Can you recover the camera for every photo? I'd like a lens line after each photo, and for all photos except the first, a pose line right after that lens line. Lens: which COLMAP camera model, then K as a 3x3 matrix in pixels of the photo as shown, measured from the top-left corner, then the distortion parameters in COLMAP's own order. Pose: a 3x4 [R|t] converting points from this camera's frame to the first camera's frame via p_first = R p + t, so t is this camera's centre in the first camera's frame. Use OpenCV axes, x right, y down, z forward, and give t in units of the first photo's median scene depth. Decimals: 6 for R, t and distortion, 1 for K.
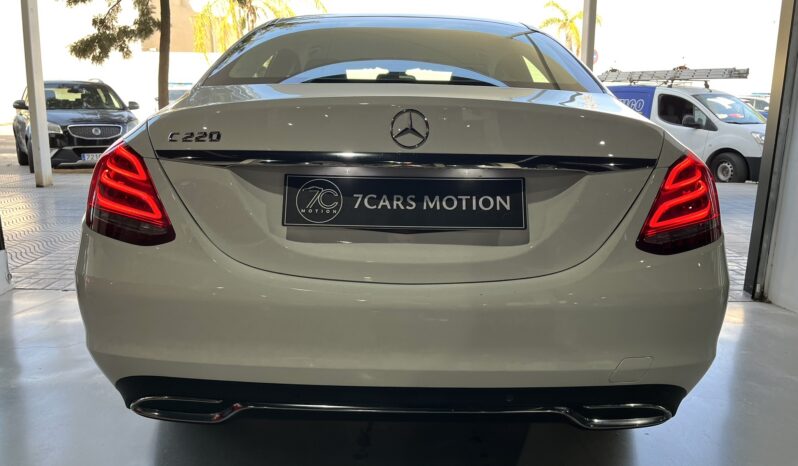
lens RADIAL K [[598.6, 0, 399.0], [0, 598.6, 233.0], [0, 0, 1]] dist [0.021889, -0.005039]
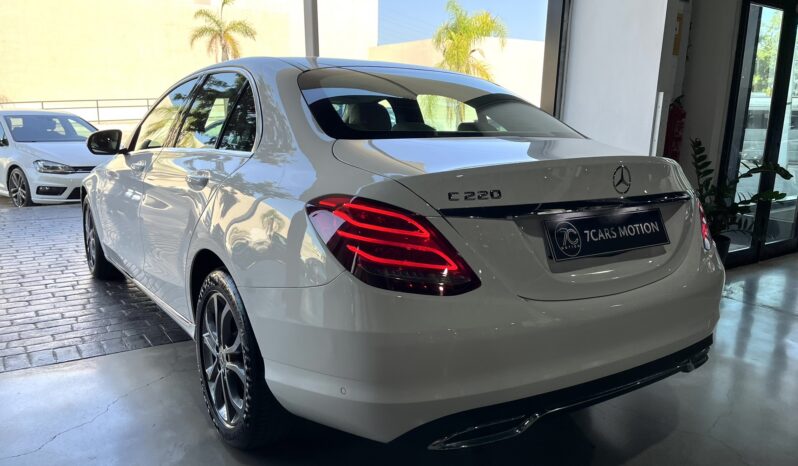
lens RADIAL K [[598.6, 0, 399.0], [0, 598.6, 233.0], [0, 0, 1]] dist [0.021889, -0.005039]
pose [[0.843771, -0.102063, 0.526910, -1.095346], [0.108858, 0.993891, 0.018197, -0.127256], [-0.525548, 0.042004, 0.849726, 0.102725]]
